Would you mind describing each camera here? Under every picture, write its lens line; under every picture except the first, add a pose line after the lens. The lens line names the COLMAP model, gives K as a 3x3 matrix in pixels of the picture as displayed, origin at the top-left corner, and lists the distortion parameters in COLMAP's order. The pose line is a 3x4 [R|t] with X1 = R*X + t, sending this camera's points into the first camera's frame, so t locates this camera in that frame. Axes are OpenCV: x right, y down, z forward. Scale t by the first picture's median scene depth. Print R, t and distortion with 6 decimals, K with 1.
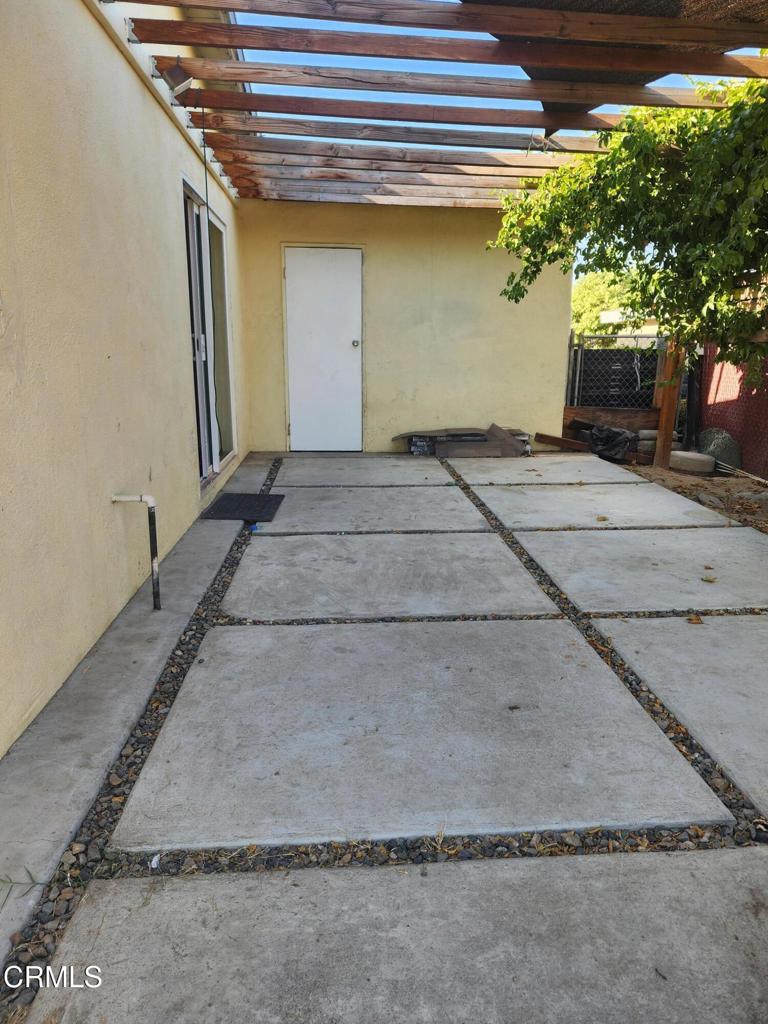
lens RADIAL K [[696.0, 0, 400.9], [0, 696.0, 513.5], [0, 0, 1]] dist [0.081321, -0.091224]
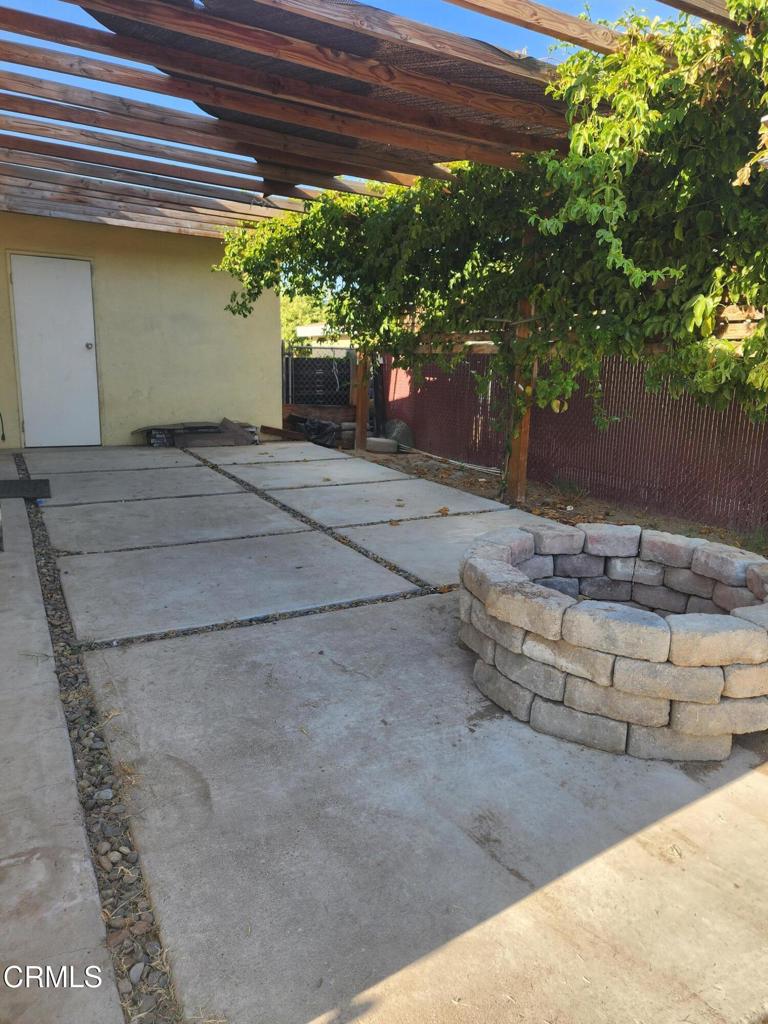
lens RADIAL K [[696.0, 0, 400.9], [0, 696.0, 513.5], [0, 0, 1]] dist [0.081321, -0.091224]
pose [[0.910835, -0.073790, 0.406122, -0.113001], [0.080089, 0.996787, 0.001490, 0.068573], [-0.404927, 0.031169, 0.913817, -0.243324]]
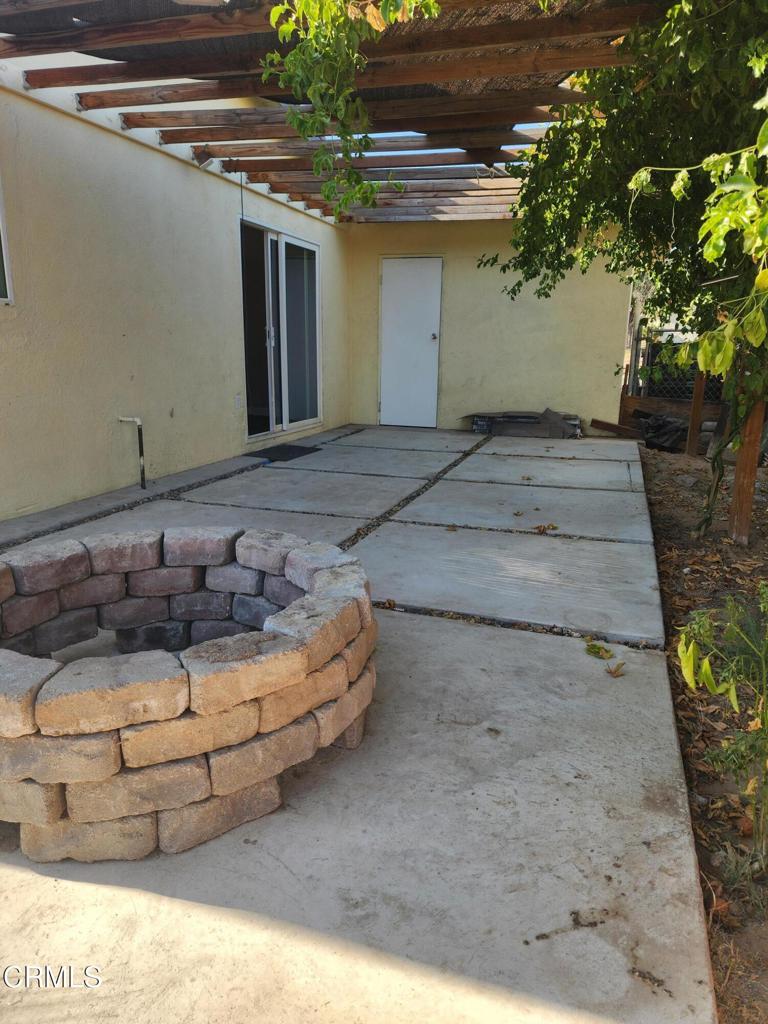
lens RADIAL K [[701.9, 0, 384.0], [0, 701.9, 512.0], [0, 0, 1]] dist [0.077235, -0.085218]
pose [[0.918768, 0.095915, -0.382969, 0.440636], [-0.099066, 0.995014, 0.011537, 0.062645], [0.382166, 0.027339, 0.923689, -0.171004]]
